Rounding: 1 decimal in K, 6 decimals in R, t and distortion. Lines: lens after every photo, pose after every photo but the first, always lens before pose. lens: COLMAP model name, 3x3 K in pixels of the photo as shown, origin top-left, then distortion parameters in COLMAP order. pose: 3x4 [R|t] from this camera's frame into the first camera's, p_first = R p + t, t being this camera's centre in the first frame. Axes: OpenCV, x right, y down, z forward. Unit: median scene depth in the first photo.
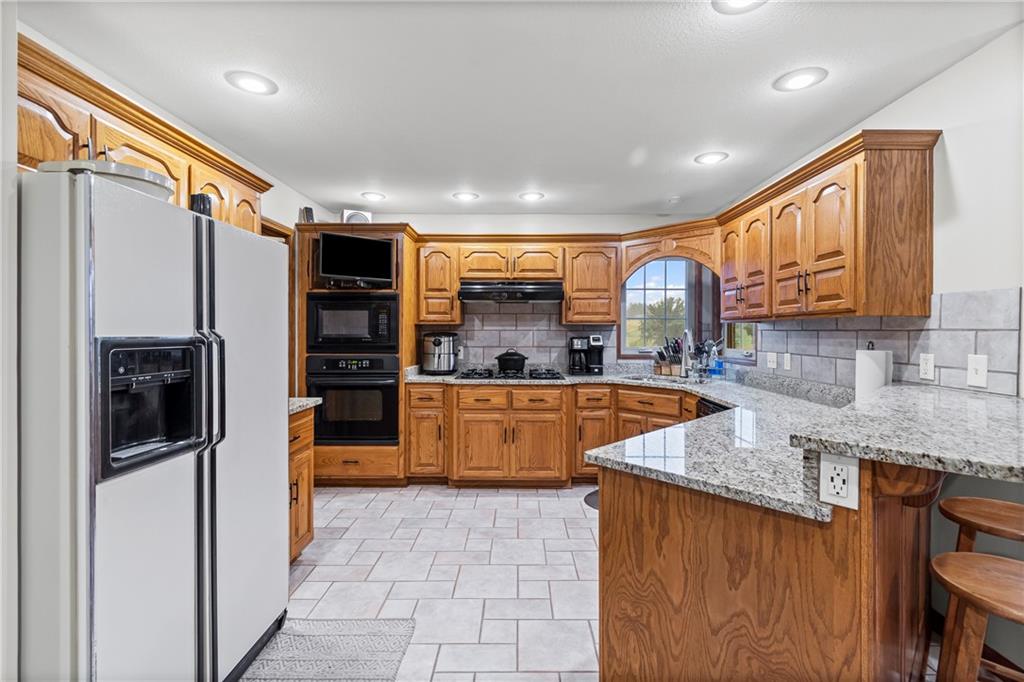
lens RADIAL K [[452.5, 0, 511.8], [0, 452.5, 335.3], [0, 0, 1]] dist [0.001849, 0.000073]
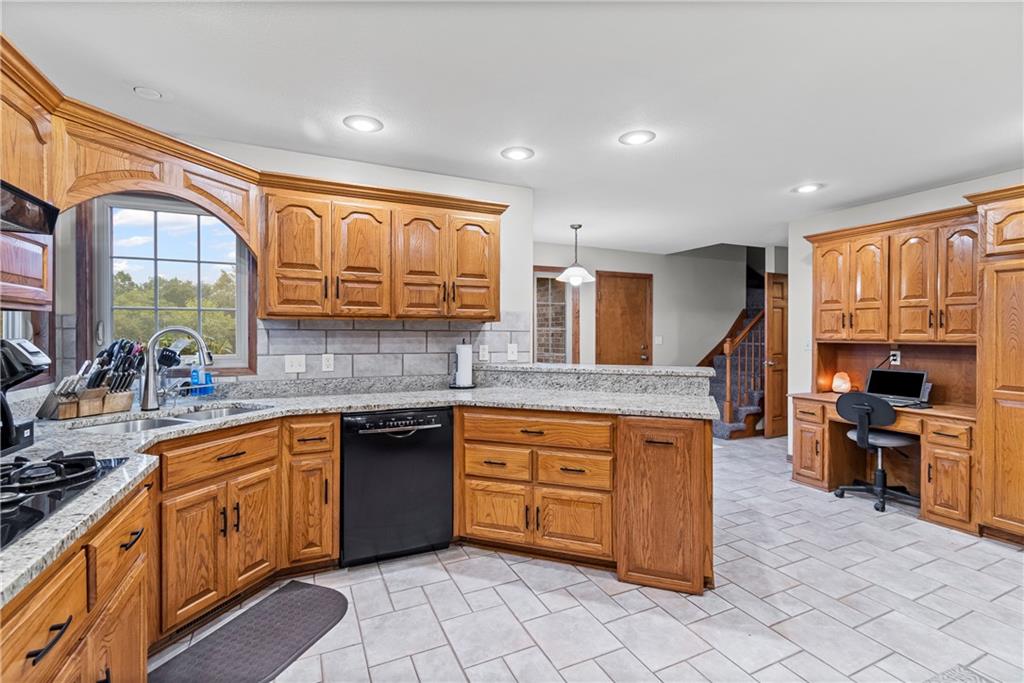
lens RADIAL K [[452.5, 0, 509.3], [0, 452.5, 335.6], [0, 0, 1]] dist [0.001849, 0.000073]
pose [[-0.420008, -0.004188, 0.907511, -0.340265], [0.004958, 0.999964, 0.006909, -0.003060], [-0.907507, 0.007402, -0.419972, 0.857709]]
